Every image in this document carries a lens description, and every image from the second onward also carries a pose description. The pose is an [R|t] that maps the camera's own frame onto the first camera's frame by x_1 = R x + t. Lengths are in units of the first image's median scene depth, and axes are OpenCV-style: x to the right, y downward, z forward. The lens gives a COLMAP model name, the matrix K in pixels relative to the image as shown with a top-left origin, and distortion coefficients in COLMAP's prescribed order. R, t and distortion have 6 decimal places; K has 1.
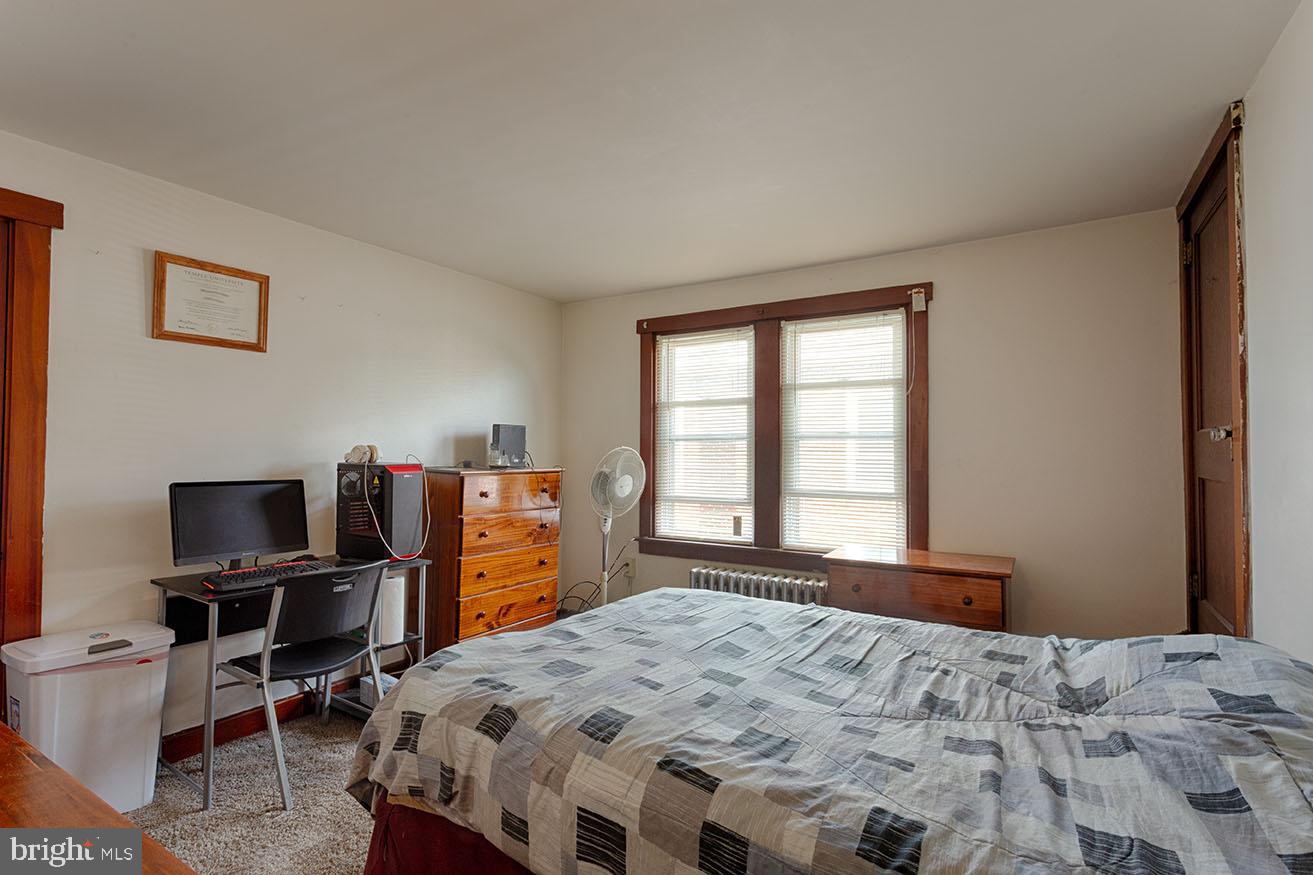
lens RADIAL K [[614.7, 0, 664.9], [0, 614.7, 437.7], [0, 0, 1]] dist [0.004544, 0.000884]
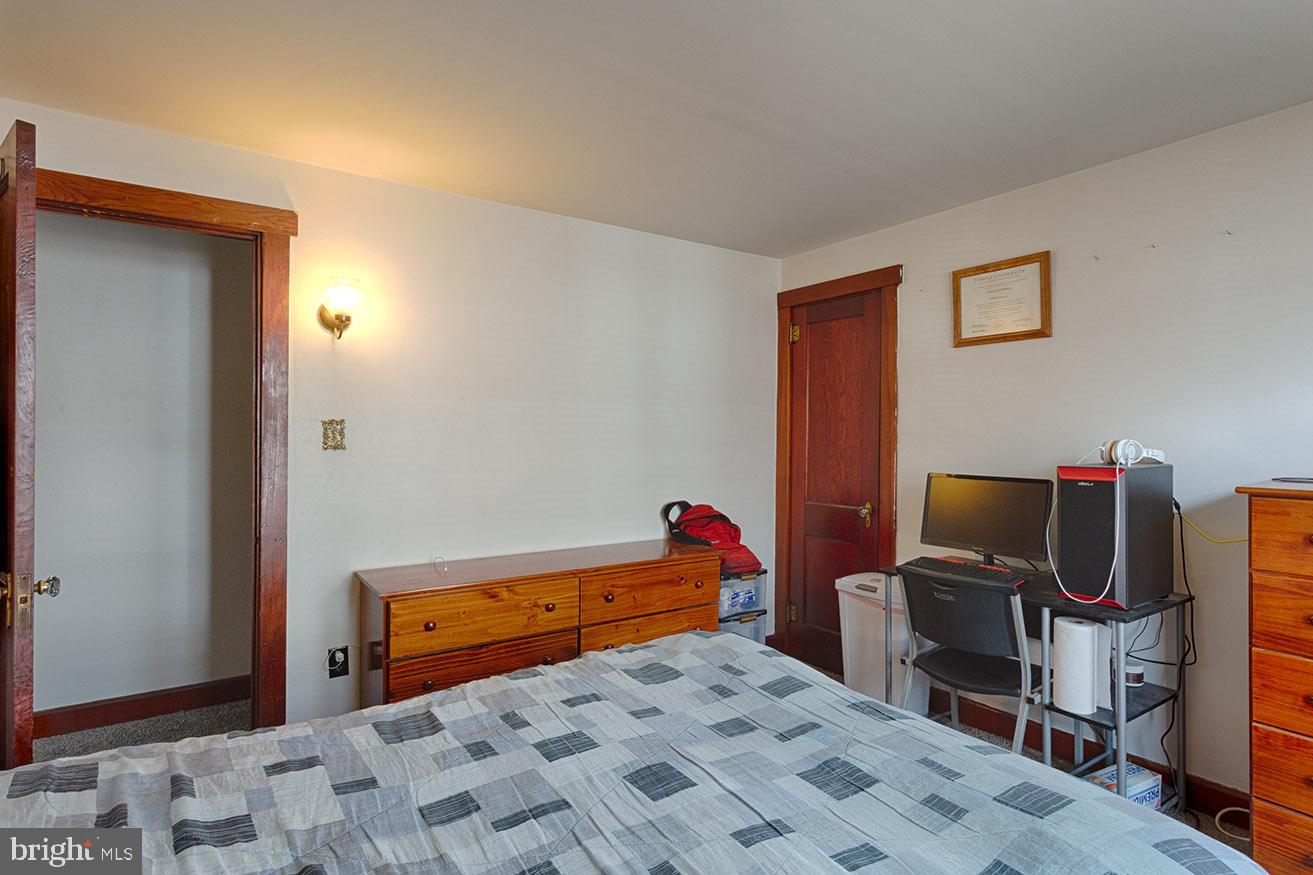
lens RADIAL K [[660.5, 0, 632.5], [0, 660.5, 437.5], [0, 0, 1]] dist [0.003743, 0.000482]
pose [[-0.419058, -0.006144, -0.907939, 0.604840], [0.017813, 0.999729, -0.014986, 0.015445], [0.907785, -0.022454, -0.418835, 1.070380]]
